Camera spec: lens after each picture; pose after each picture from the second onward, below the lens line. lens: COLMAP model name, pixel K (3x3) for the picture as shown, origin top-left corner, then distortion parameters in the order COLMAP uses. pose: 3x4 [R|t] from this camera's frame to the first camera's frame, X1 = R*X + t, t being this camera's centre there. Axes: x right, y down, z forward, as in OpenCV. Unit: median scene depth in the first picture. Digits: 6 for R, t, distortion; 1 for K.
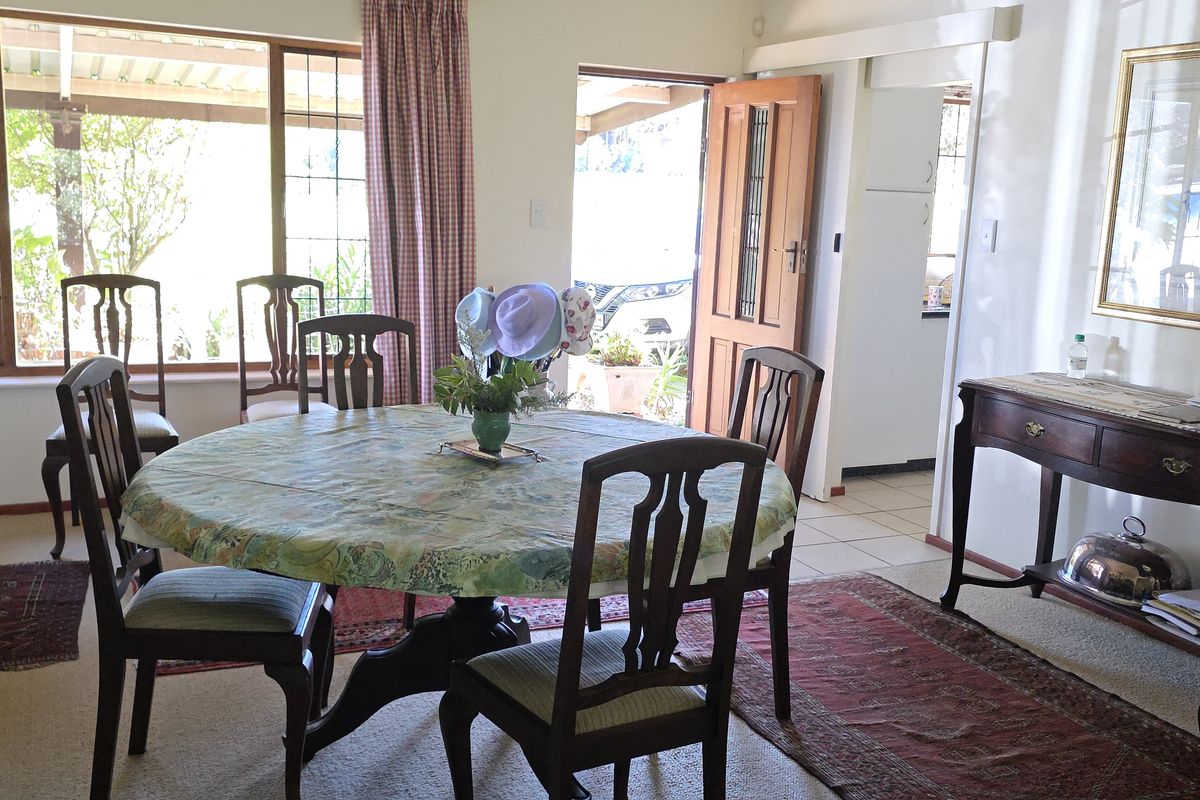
lens RADIAL K [[1114.2, 0, 600.0], [0, 1114.2, 400.0], [0, 0, 1]] dist [0.016857, 0.009944]
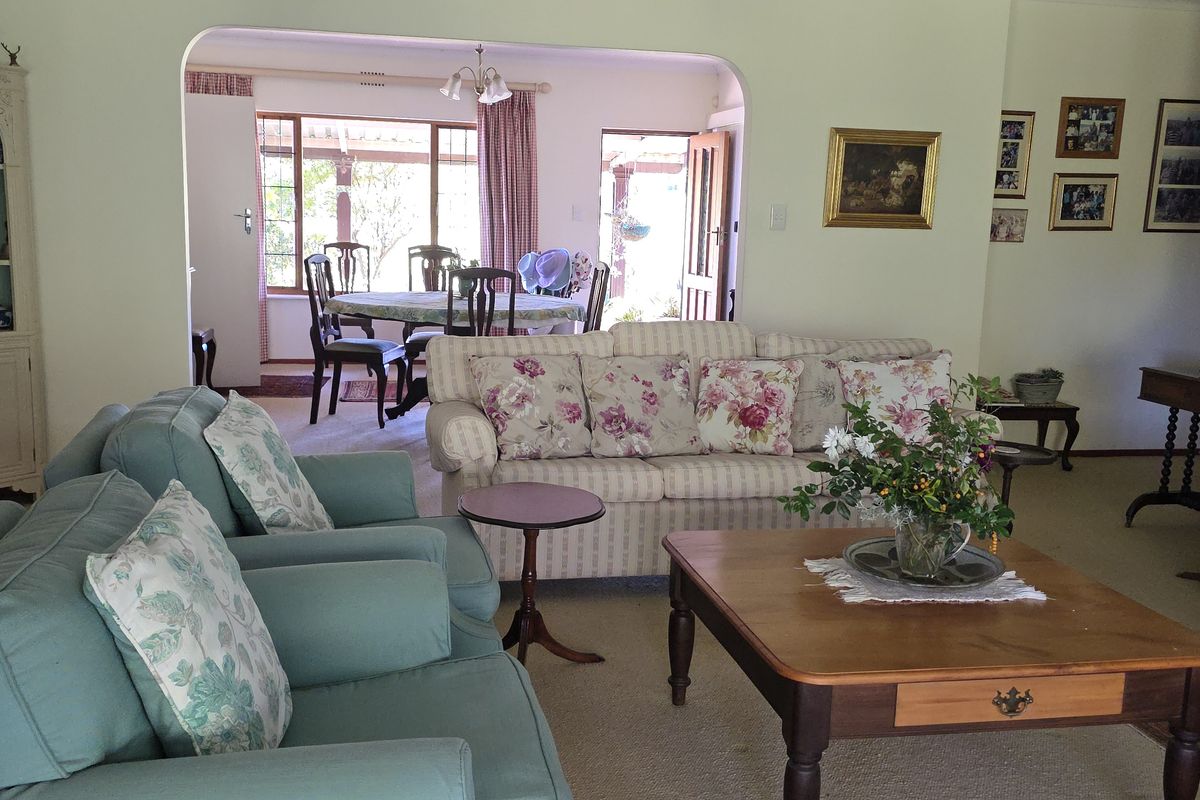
lens RADIAL K [[1114.2, 0, 600.0], [0, 1114.2, 400.0], [0, 0, 1]] dist [0.016857, 0.009944]
pose [[0.969437, 0.029709, -0.243537, 0.438729], [-0.036126, 0.999107, -0.021927, 0.174137], [0.242668, 0.030055, 0.969644, -0.725951]]
